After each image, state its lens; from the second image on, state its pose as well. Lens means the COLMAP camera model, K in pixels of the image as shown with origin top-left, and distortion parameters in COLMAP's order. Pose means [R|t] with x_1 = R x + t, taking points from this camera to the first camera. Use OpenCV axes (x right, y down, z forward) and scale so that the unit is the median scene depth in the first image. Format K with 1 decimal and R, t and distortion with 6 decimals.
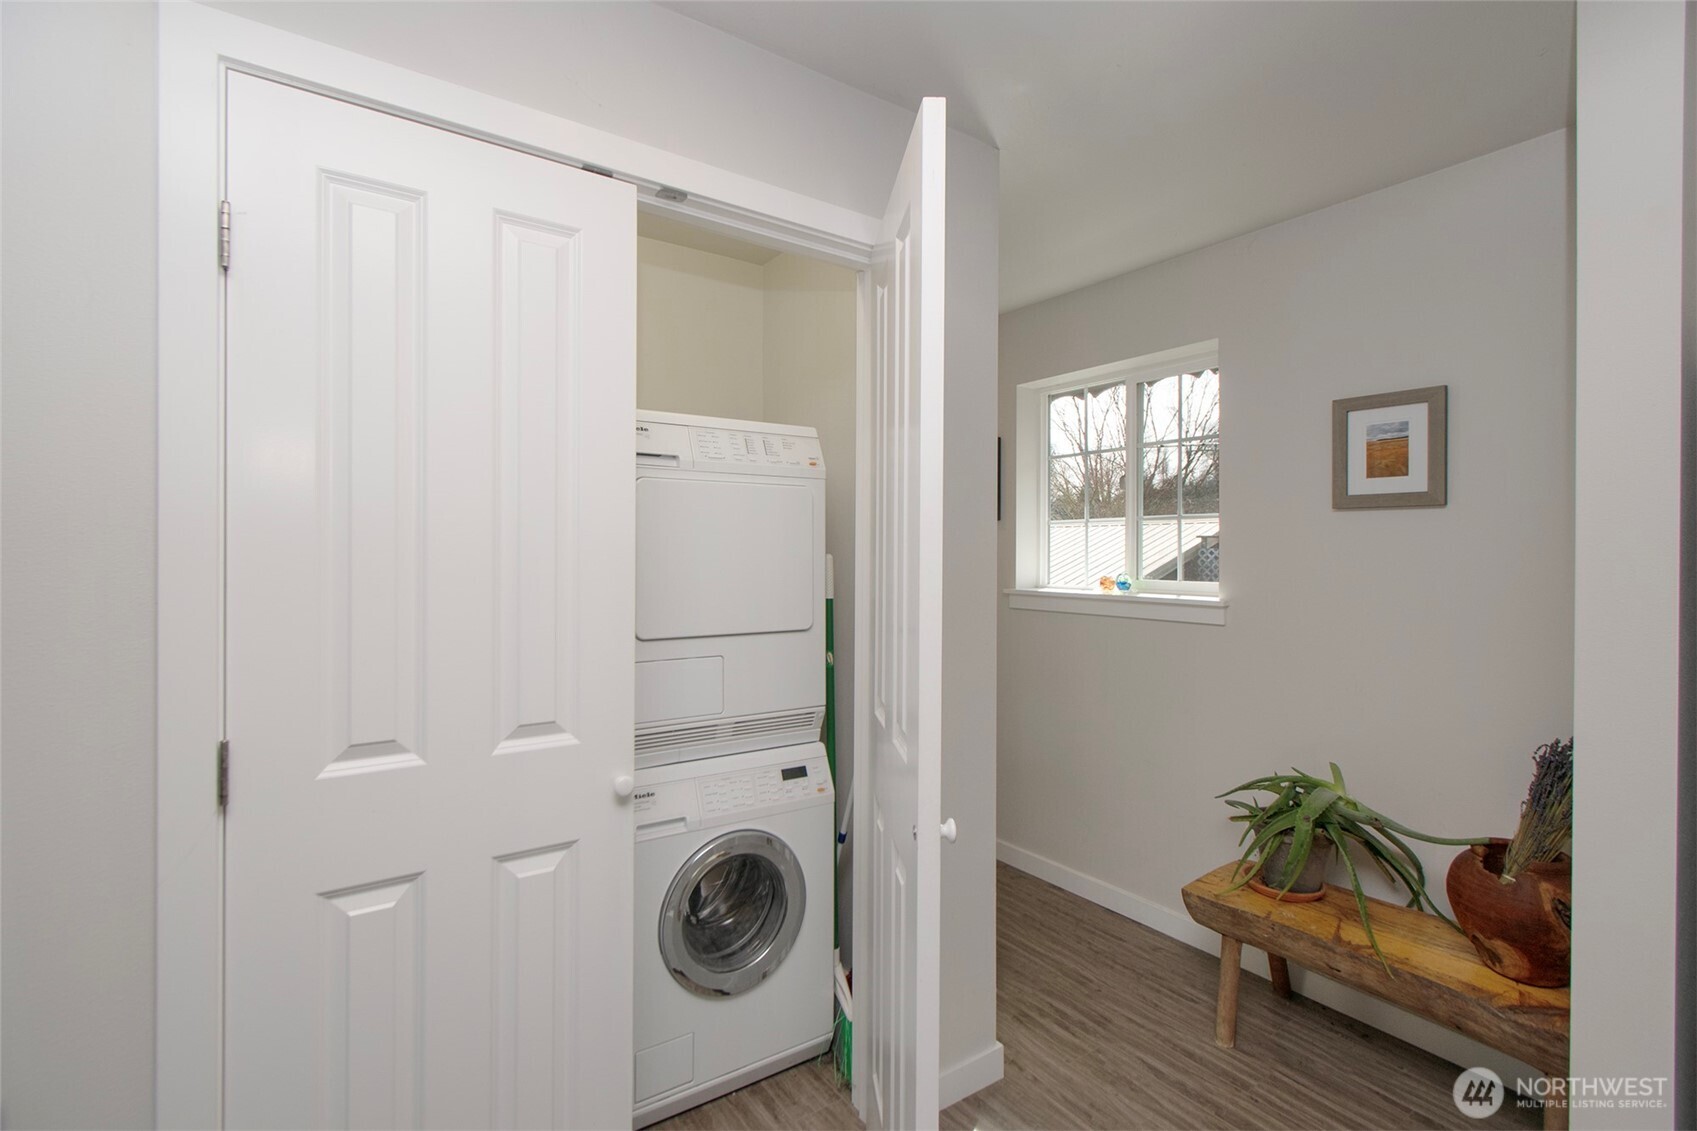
lens RADIAL K [[751.7, 0, 839.8], [0, 751.7, 565.3], [0, 0, 1]] dist [0.003037, 0.000046]
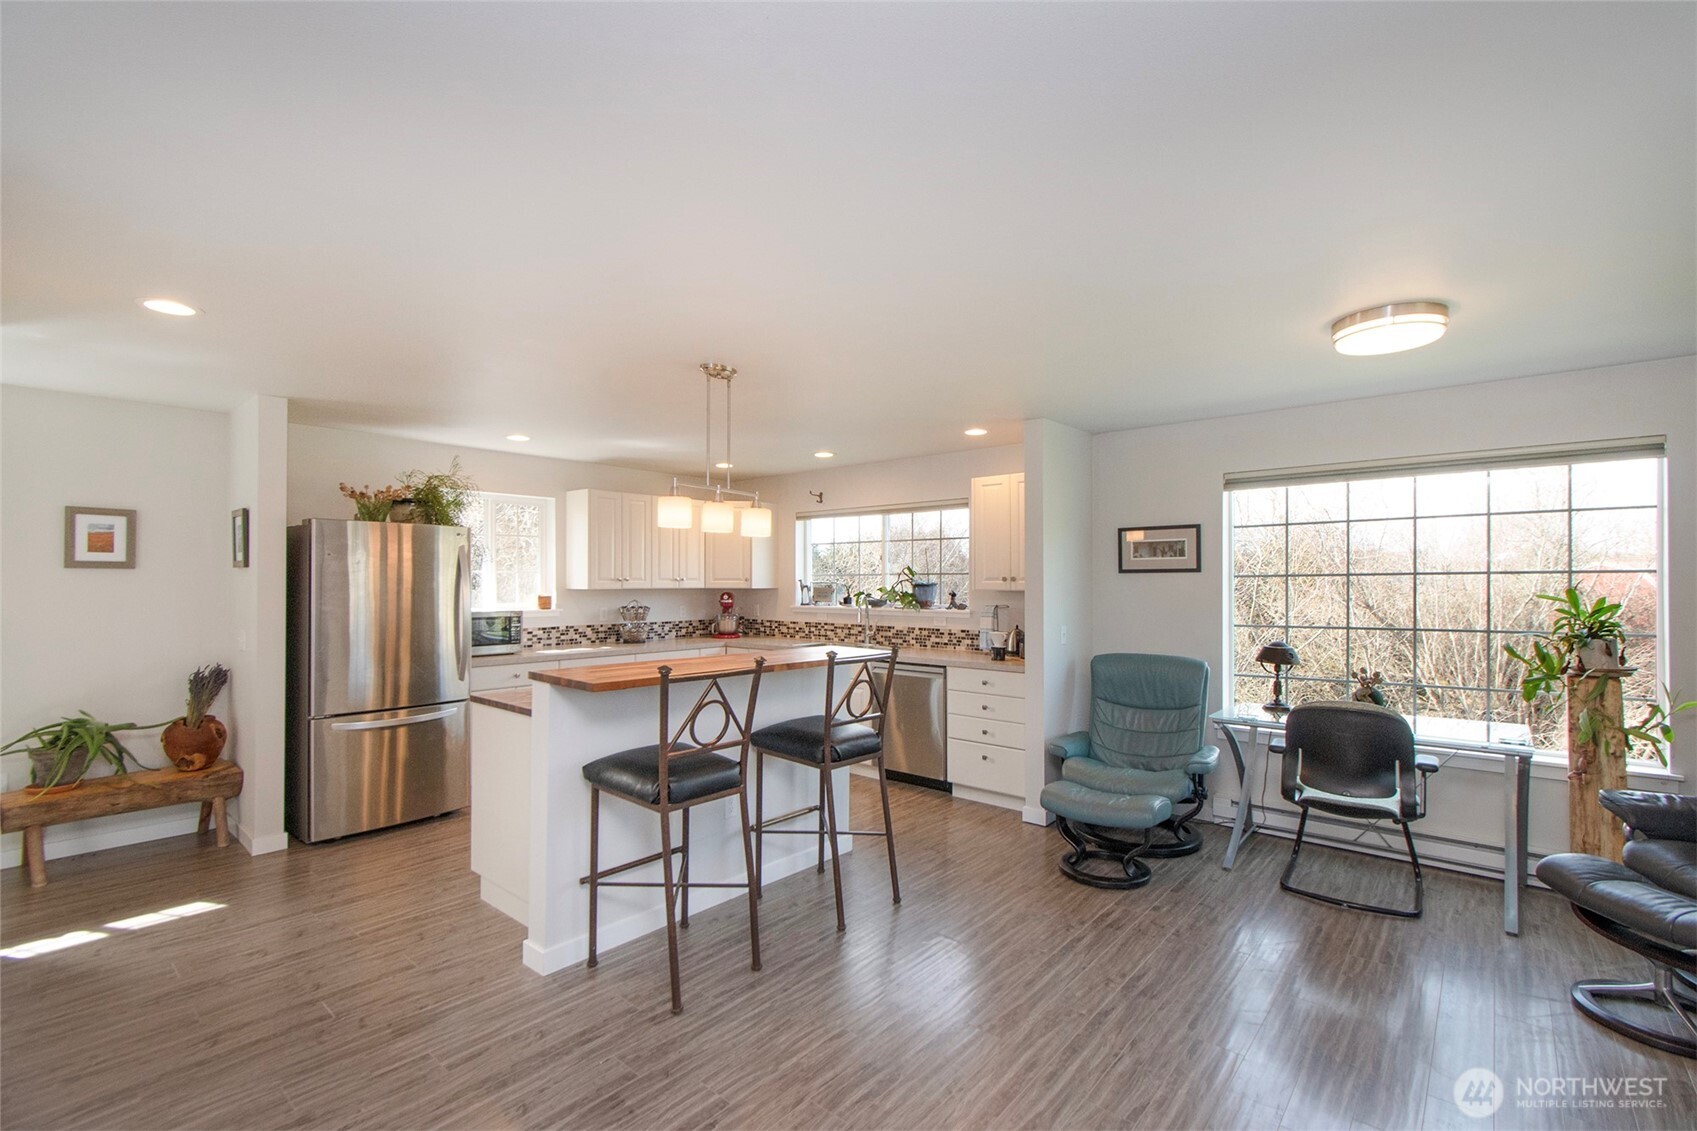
lens RADIAL K [[753.4, 0, 844.8], [0, 753.4, 576.3], [0, 0, 1]] dist [0.003155, -0.000800]
pose [[-0.251067, 0.004216, 0.967961, -1.563451], [0.013420, 0.999910, -0.000874, -0.030049], [-0.967877, 0.012771, -0.251101, -0.326831]]
